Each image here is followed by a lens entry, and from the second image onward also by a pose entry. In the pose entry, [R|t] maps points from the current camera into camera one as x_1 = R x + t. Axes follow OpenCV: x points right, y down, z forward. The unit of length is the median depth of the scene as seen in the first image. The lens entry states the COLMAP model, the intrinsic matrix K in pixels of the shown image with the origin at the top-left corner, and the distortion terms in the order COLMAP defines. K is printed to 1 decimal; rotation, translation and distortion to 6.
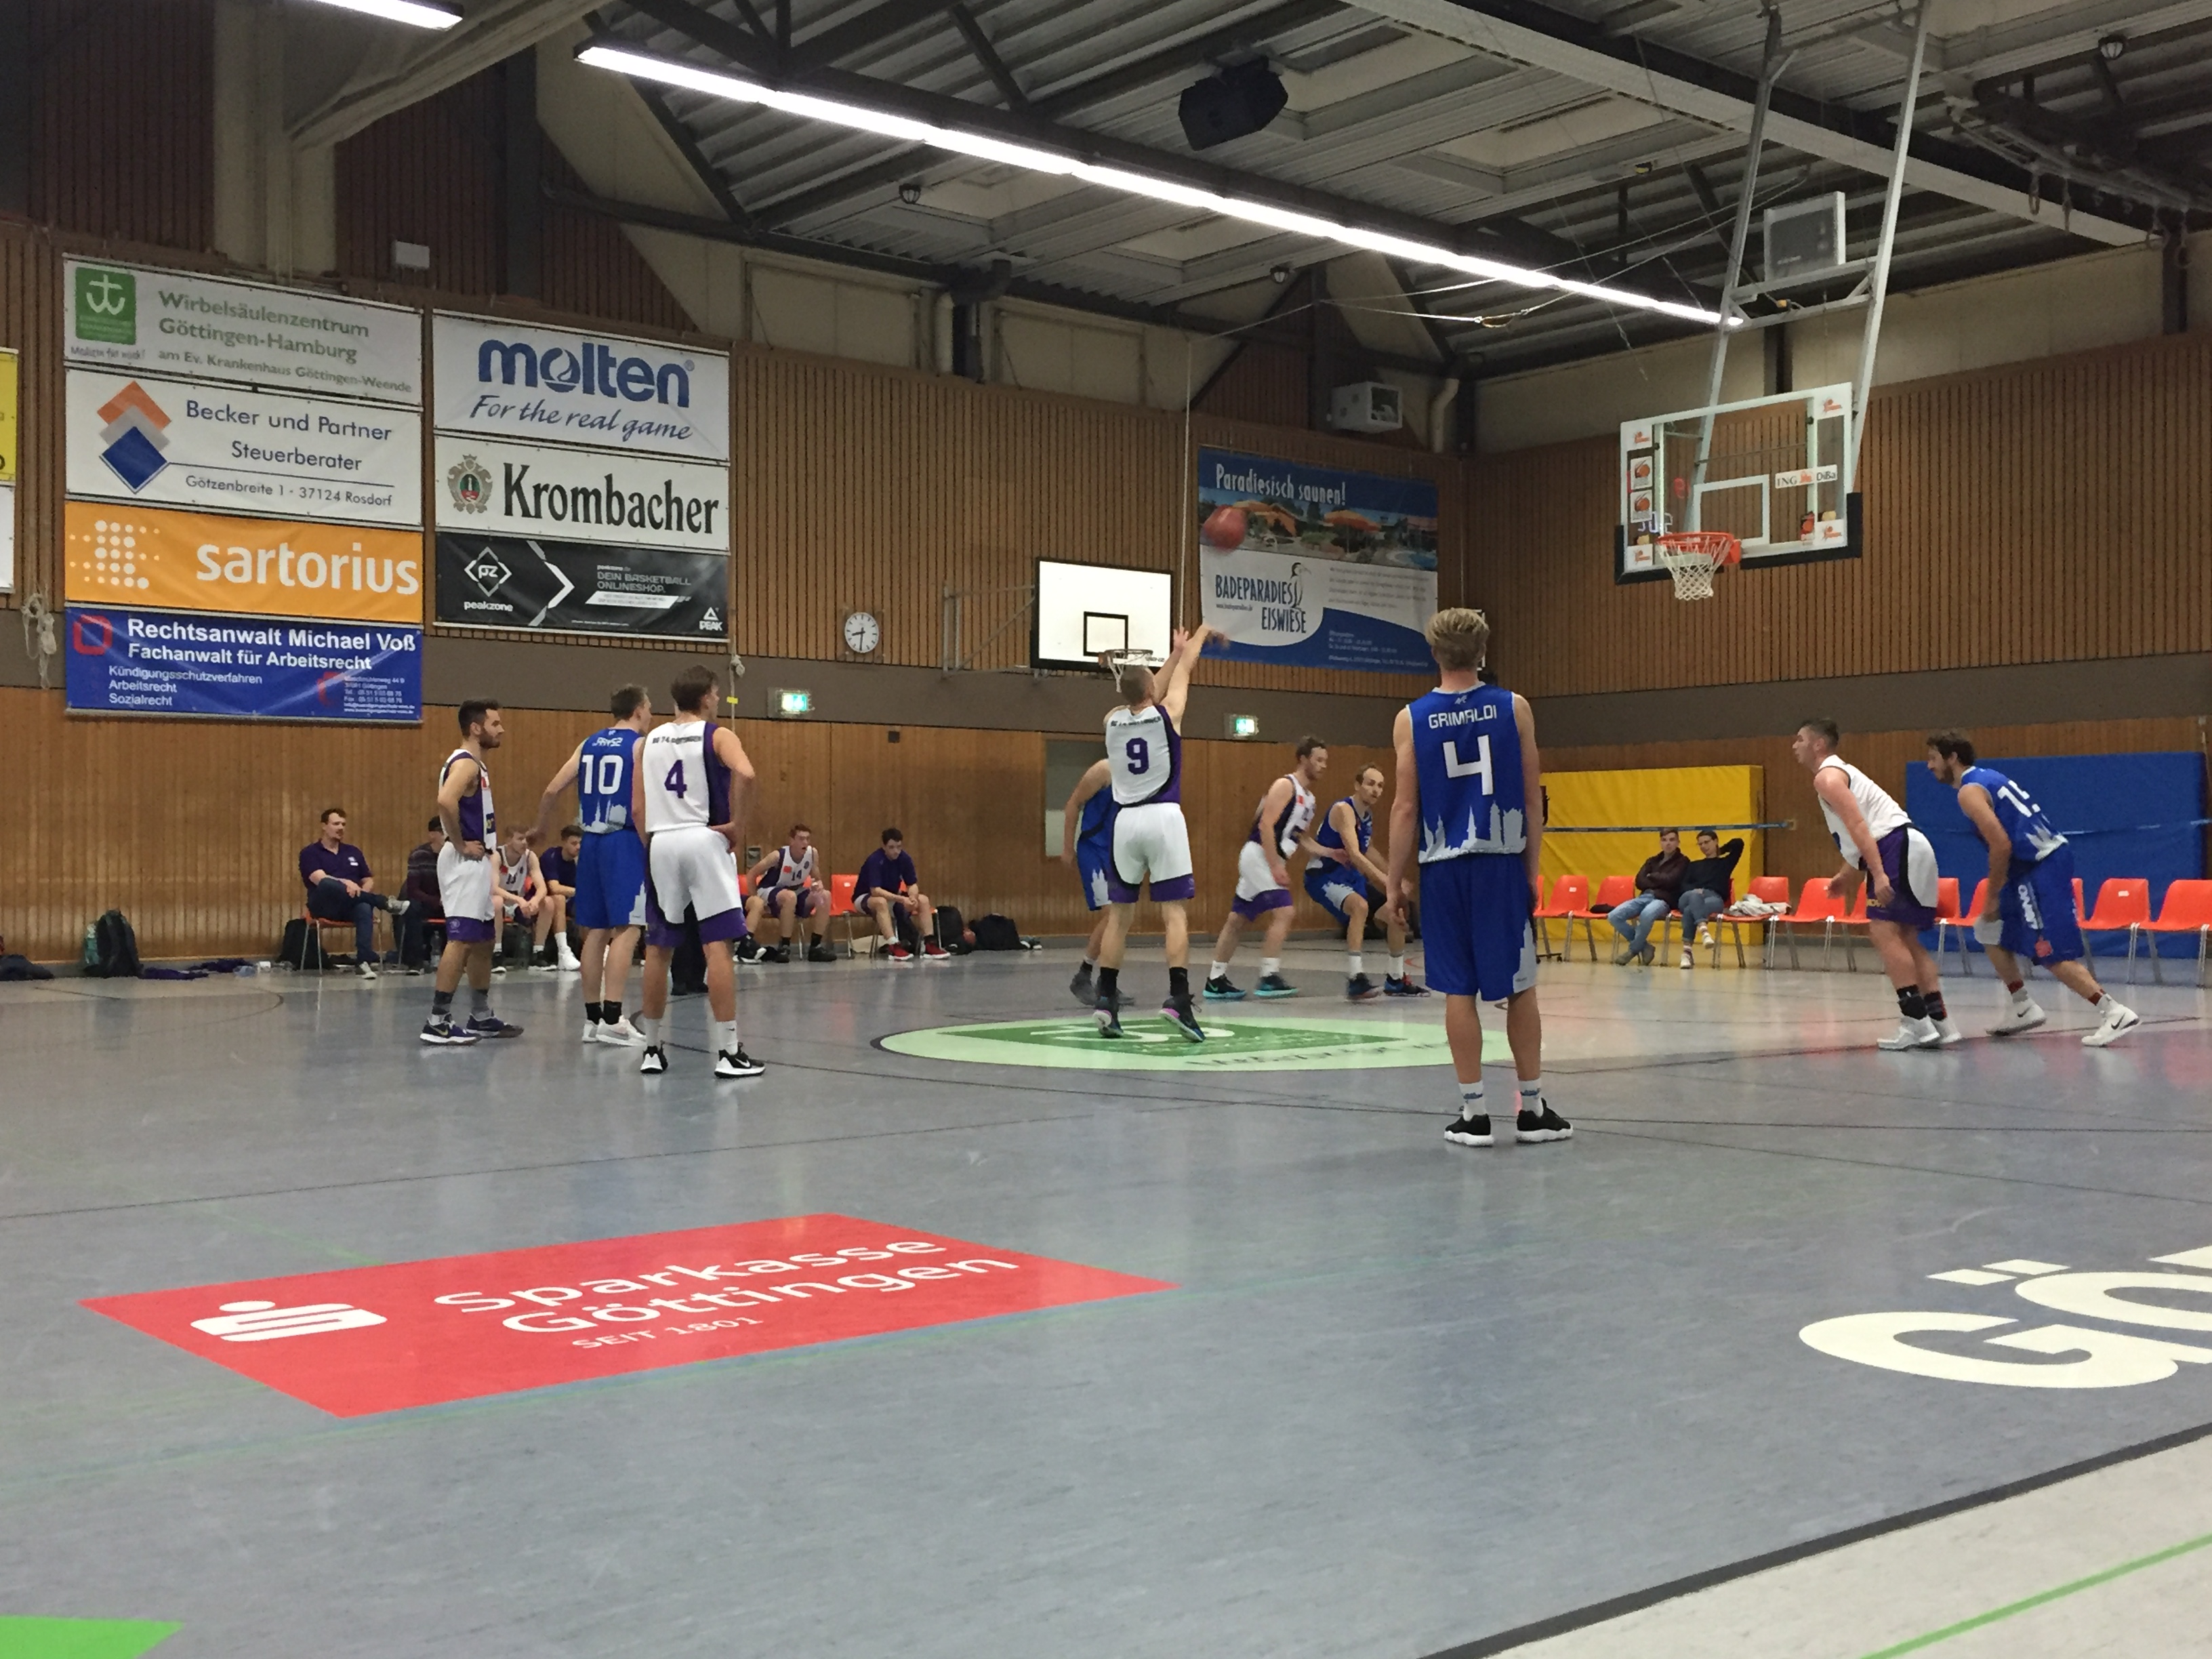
lens RADIAL K [[2315.0, 0, 1106.5], [0, 2315.0, 836.5], [0, 0, 1]] dist [-0.007053, 0.000000]
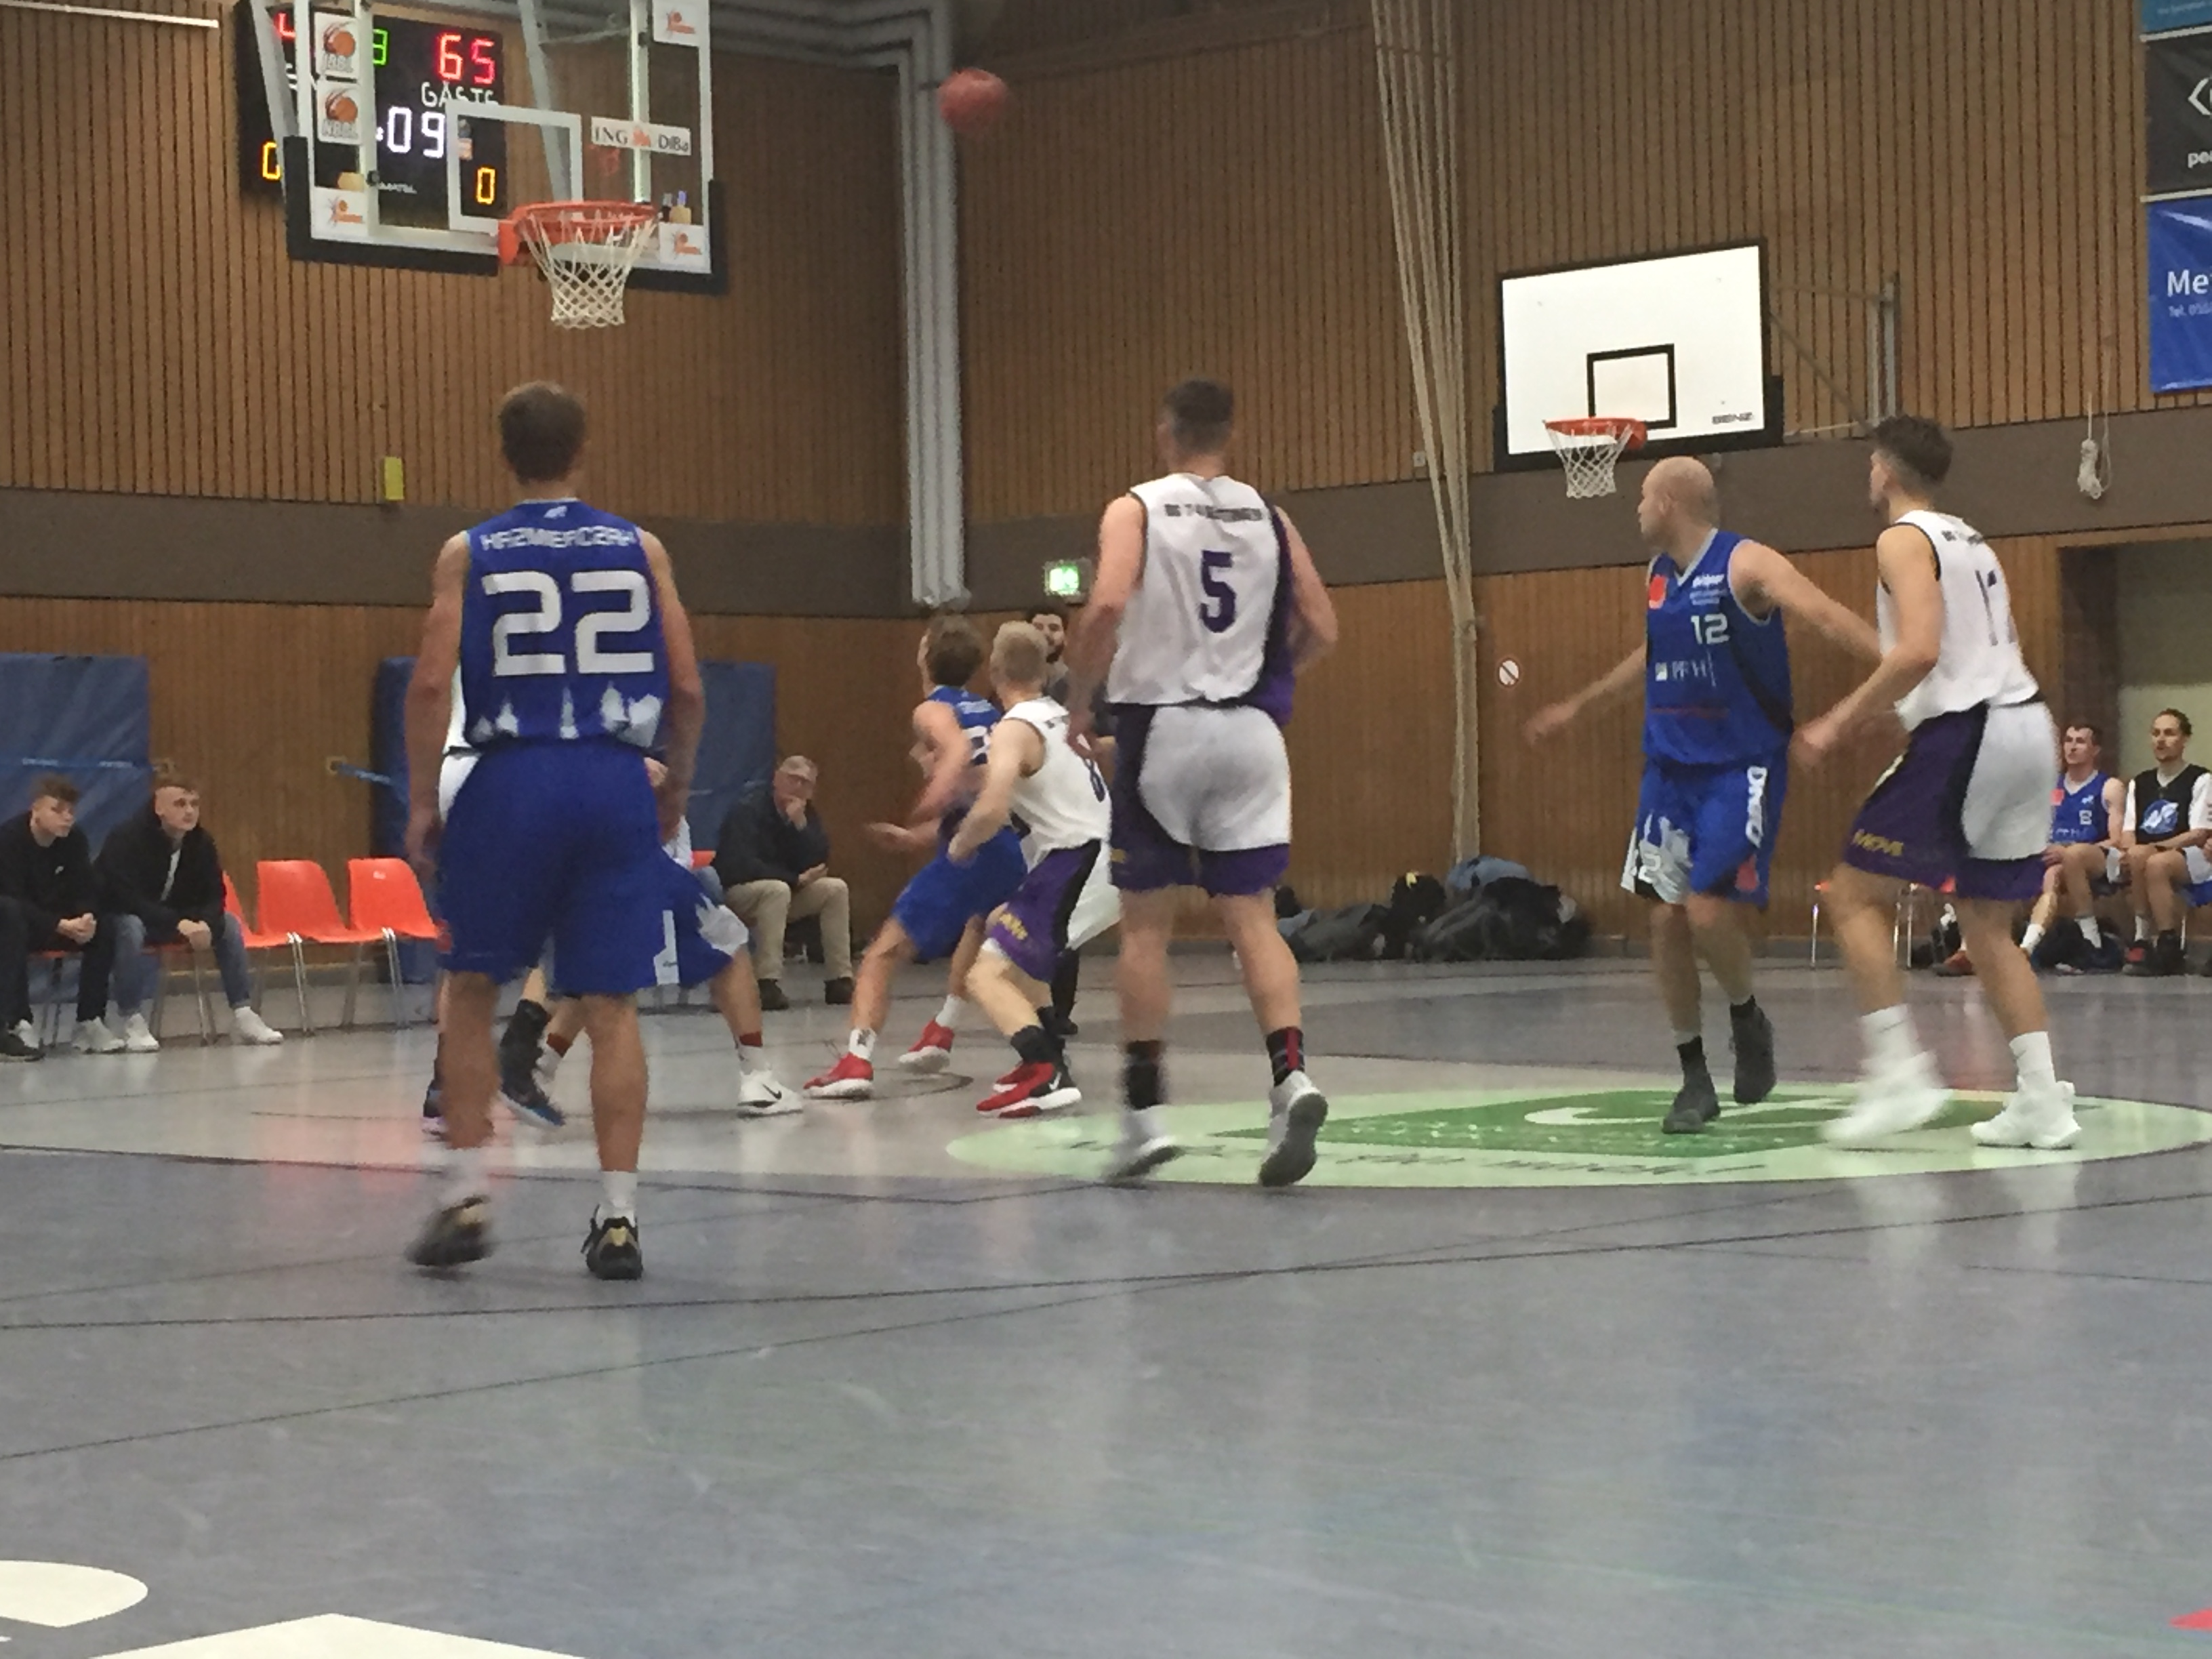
lens RADIAL K [[4245.4, 0, 1105.9], [0, 4245.4, 836.5], [0, 0, 1]] dist [0.035857, 0.000000]
pose [[-0.117004, -0.014176, 0.993030, -0.727111], [0.017420, 0.999715, 0.016324, 0.000039], [-0.992979, 0.019208, -0.116724, 0.995411]]
